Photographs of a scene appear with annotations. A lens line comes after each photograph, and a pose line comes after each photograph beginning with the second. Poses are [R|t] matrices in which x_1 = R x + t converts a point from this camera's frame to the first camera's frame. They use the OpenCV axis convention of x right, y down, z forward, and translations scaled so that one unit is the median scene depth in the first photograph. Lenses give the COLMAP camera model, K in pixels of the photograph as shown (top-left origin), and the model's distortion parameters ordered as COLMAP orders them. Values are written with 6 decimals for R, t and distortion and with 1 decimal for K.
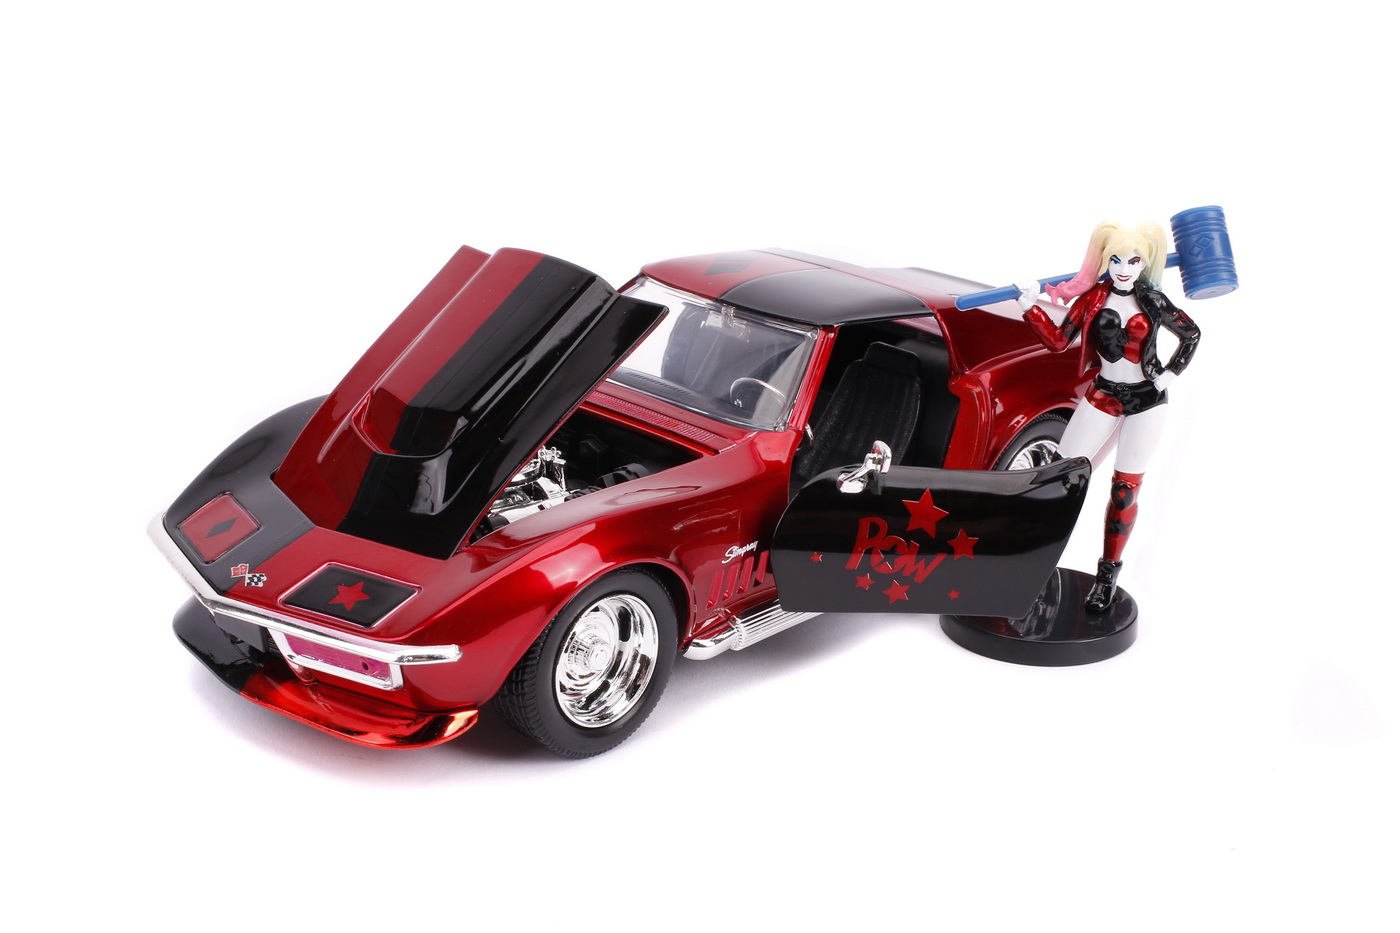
lens RADIAL K [[2346.4, 0, 700.0], [0, 2346.4, 466.5], [0, 0, 1]] dist [-0.109259, -0.027585]
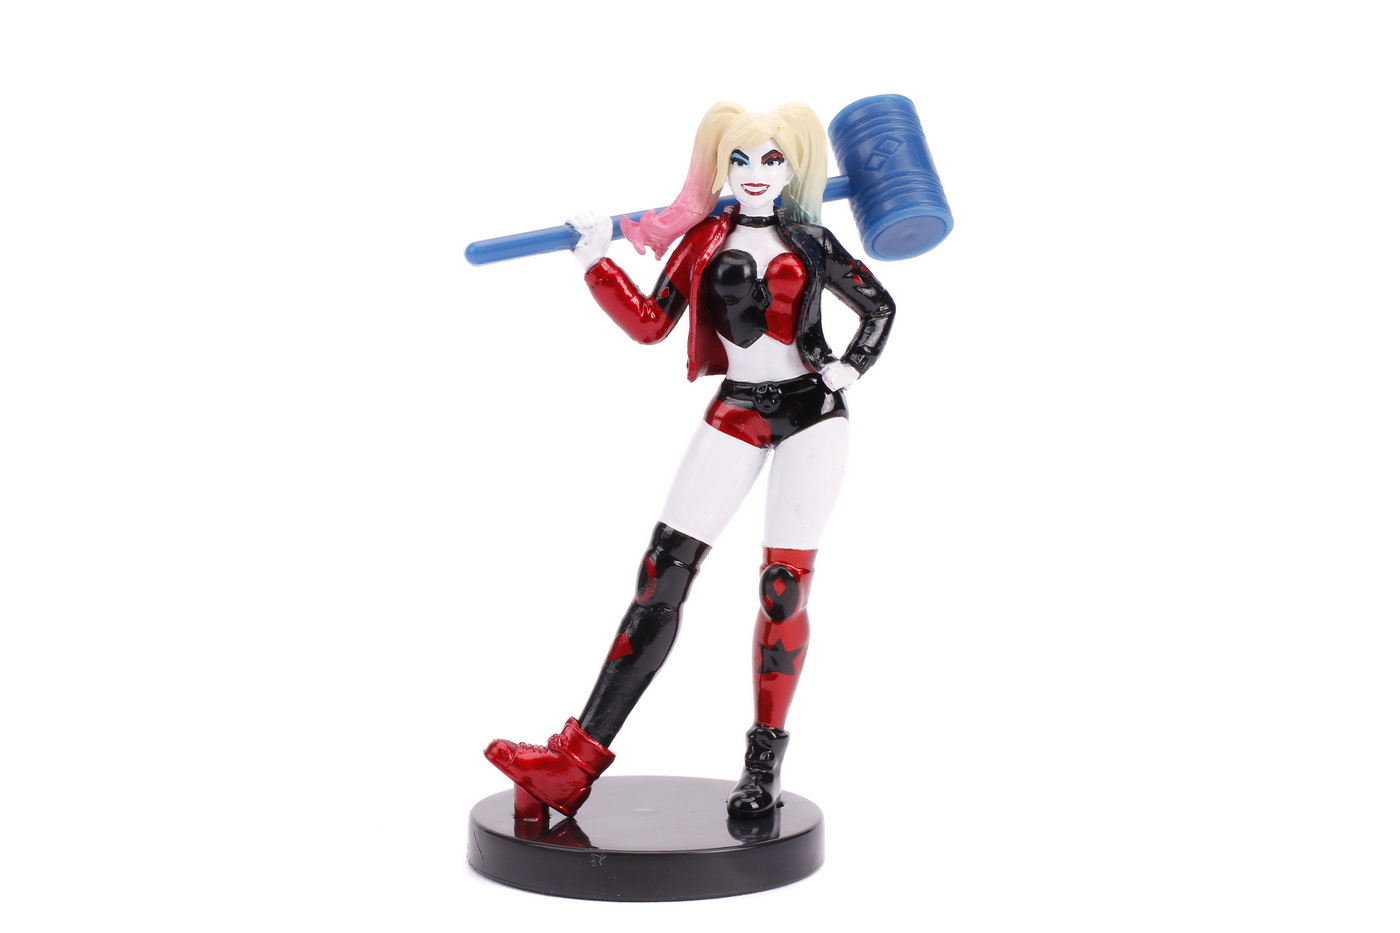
lens RADIAL K [[2346.4, 0, 700.0], [0, 2346.4, 466.5], [0, 0, 1]] dist [-0.109259, -0.027585]
pose [[0.987571, -0.021463, 0.155703, 0.076361], [0.062367, 0.962817, -0.262858, 0.131803], [-0.144272, 0.269301, 0.952188, 0.469217]]
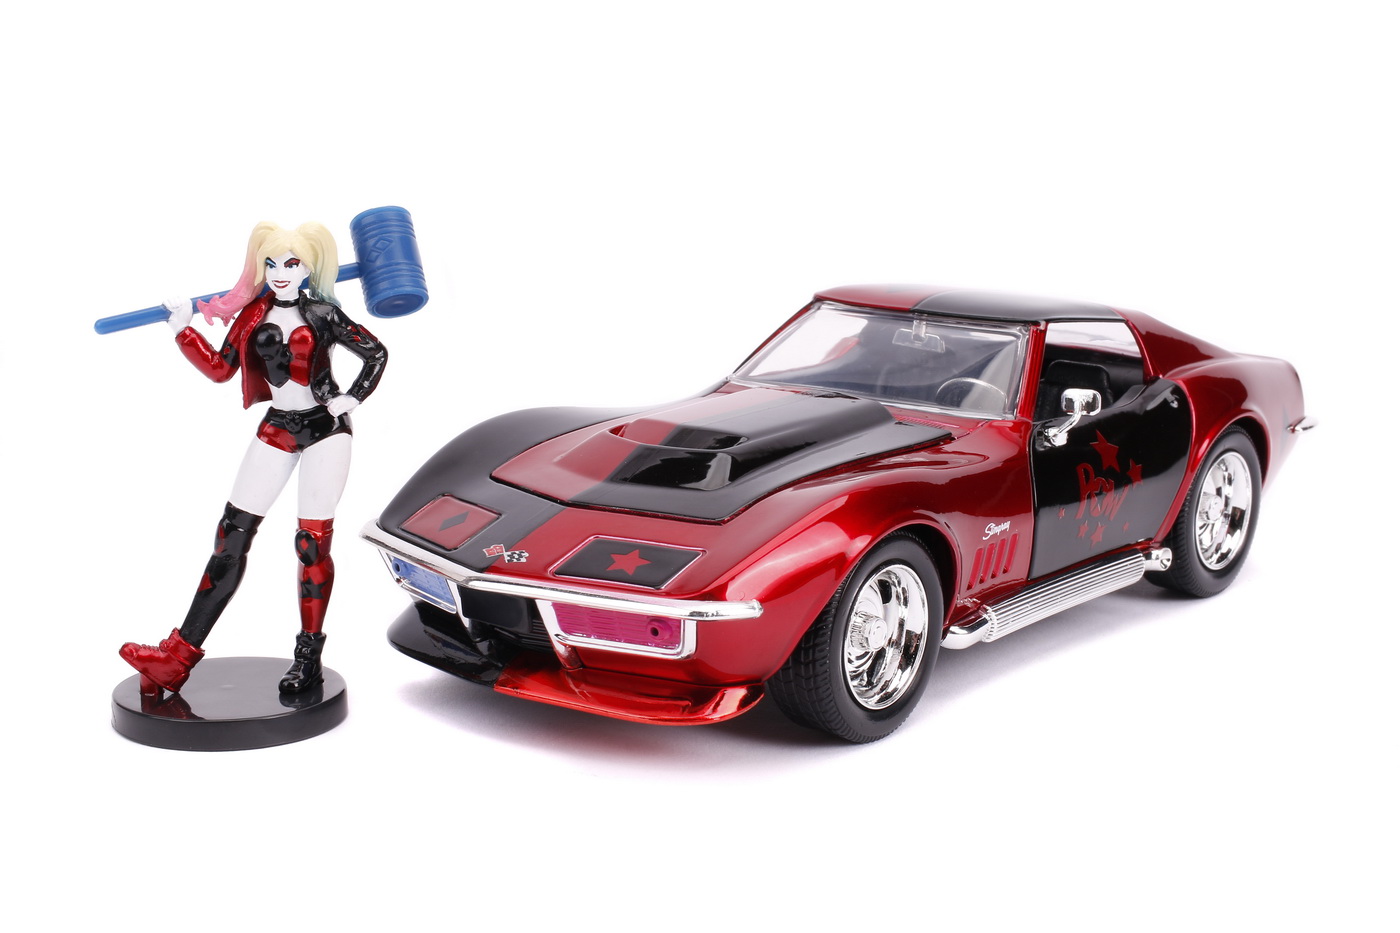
lens RADIAL K [[2346.4, 0, 700.0], [0, 2346.4, 466.5], [0, 0, 1]] dist [-0.109259, -0.027585]
pose [[0.989792, -0.040300, 0.136702, 0.210501], [0.061493, 0.986071, -0.154540, 0.125384], [-0.128570, 0.161368, 0.978484, 0.149733]]
